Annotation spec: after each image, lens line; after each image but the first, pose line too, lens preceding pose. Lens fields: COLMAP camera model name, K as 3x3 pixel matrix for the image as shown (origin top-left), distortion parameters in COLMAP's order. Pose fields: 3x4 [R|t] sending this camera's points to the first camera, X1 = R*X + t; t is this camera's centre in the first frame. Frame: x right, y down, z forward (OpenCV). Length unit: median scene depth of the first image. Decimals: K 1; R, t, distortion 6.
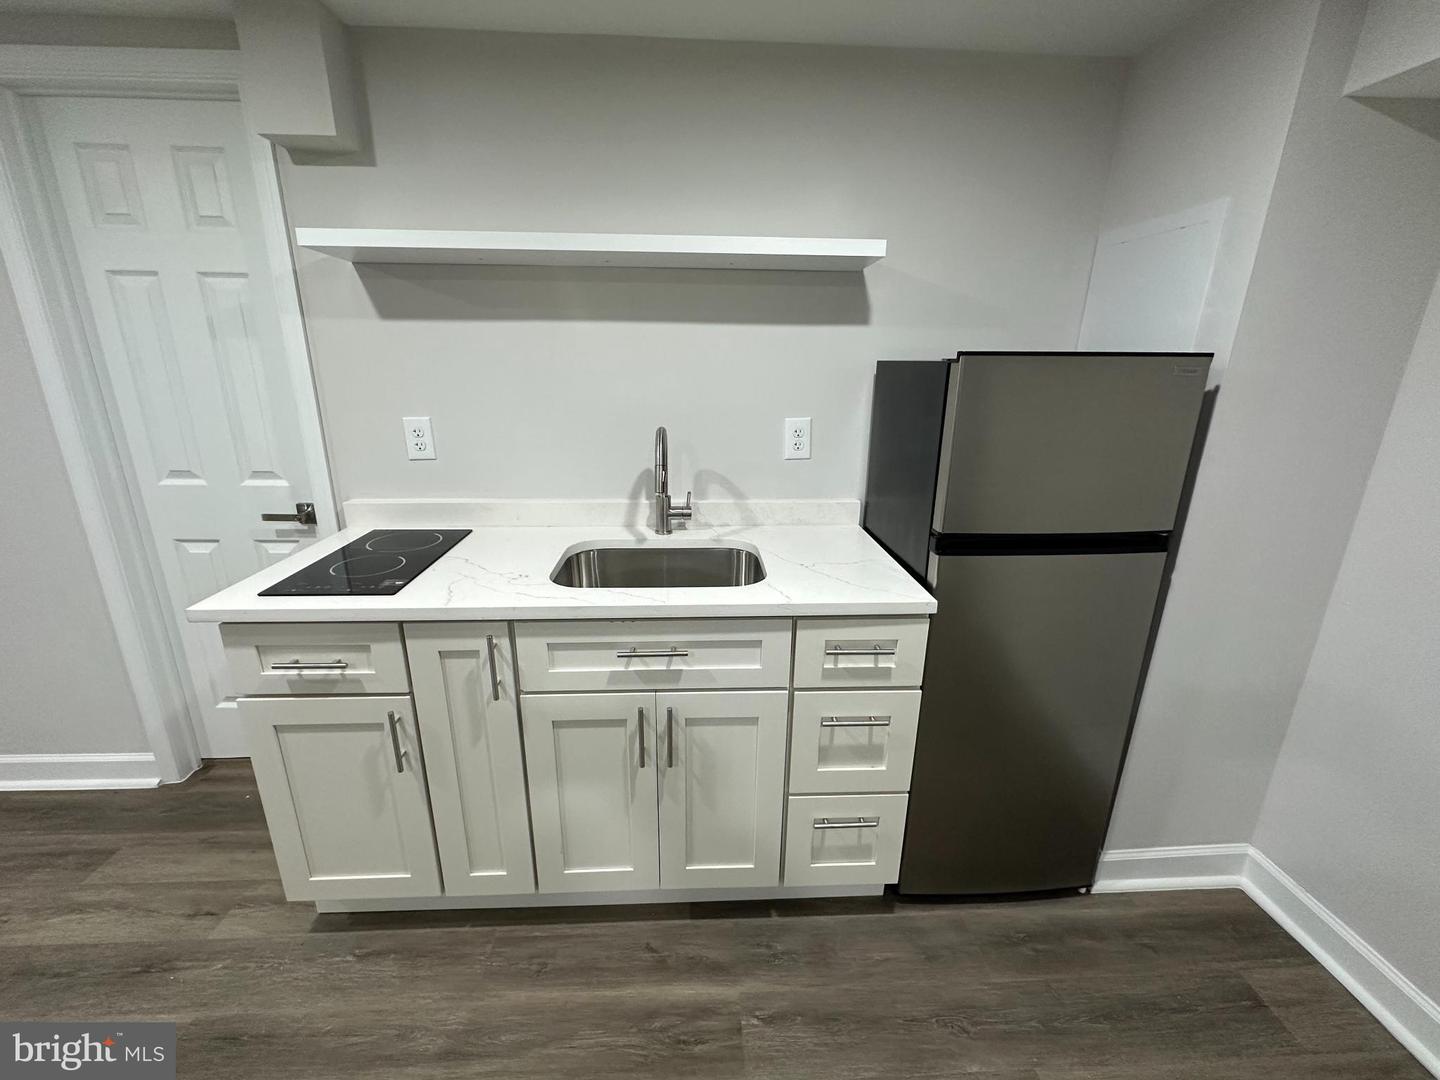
lens RADIAL K [[602.6, 0, 720.0], [0, 602.6, 540.0], [0, 0, 1]] dist [-0.000795, -0.000059]
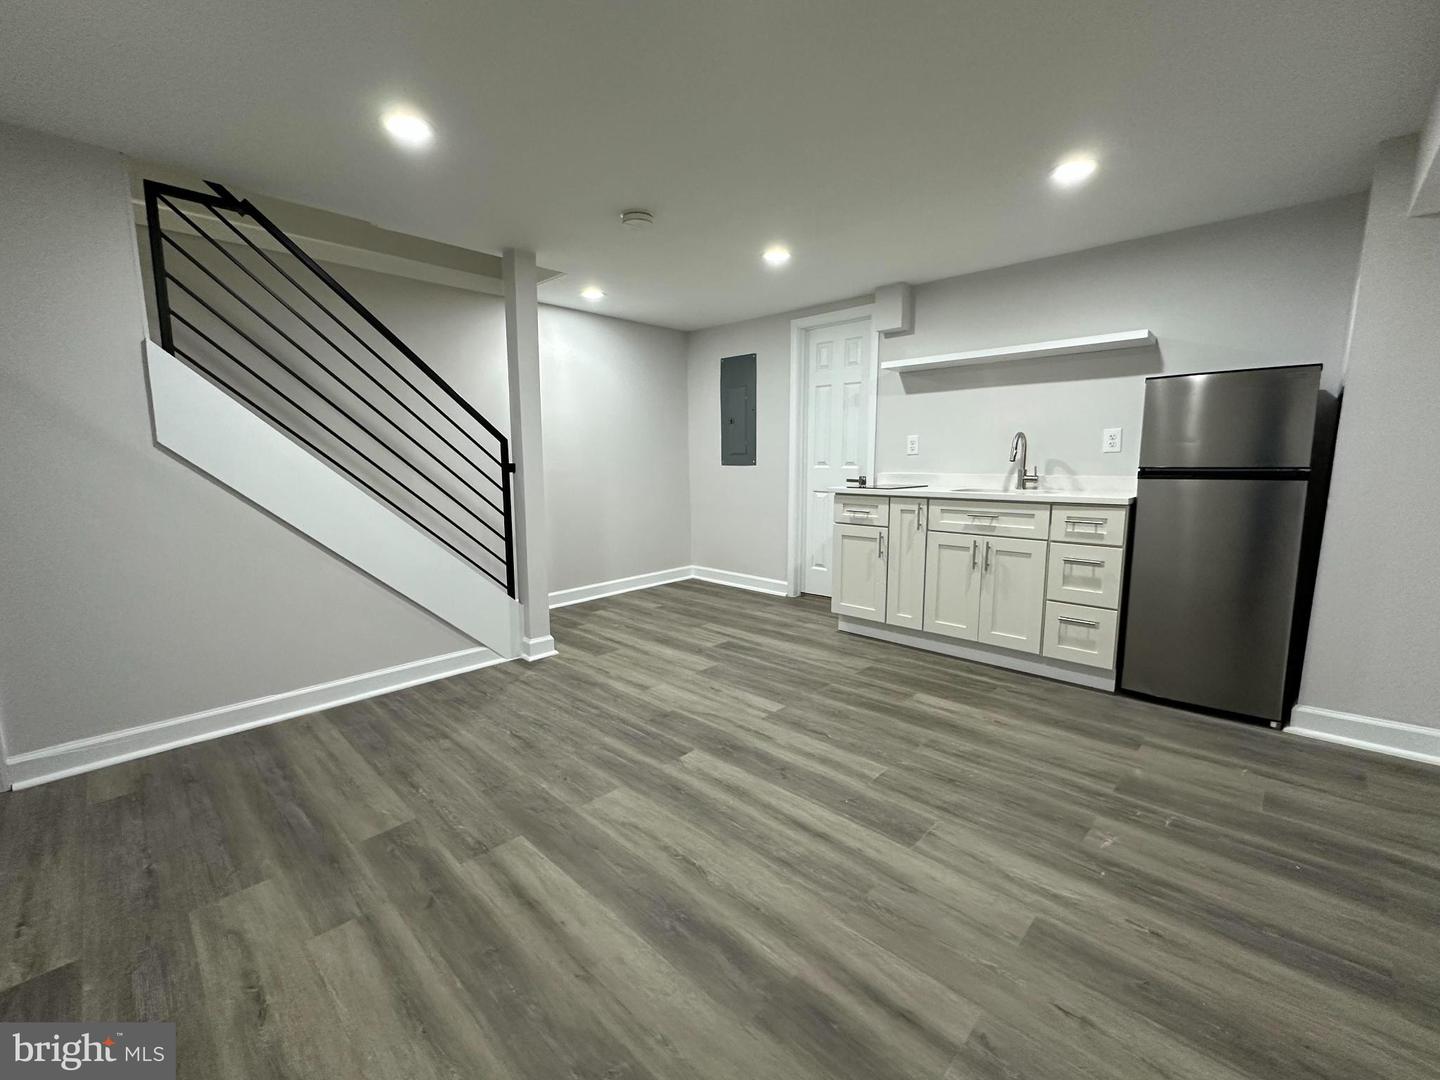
lens RADIAL K [[602.6, 0, 720.0], [0, 602.6, 540.0], [0, 0, 1]] dist [-0.000795, -0.000059]
pose [[0.685852, 0.084548, -0.722813, 0.781276], [-0.200919, 0.976623, -0.076409, 0.584456], [0.699456, 0.197632, 0.686806, -1.149667]]
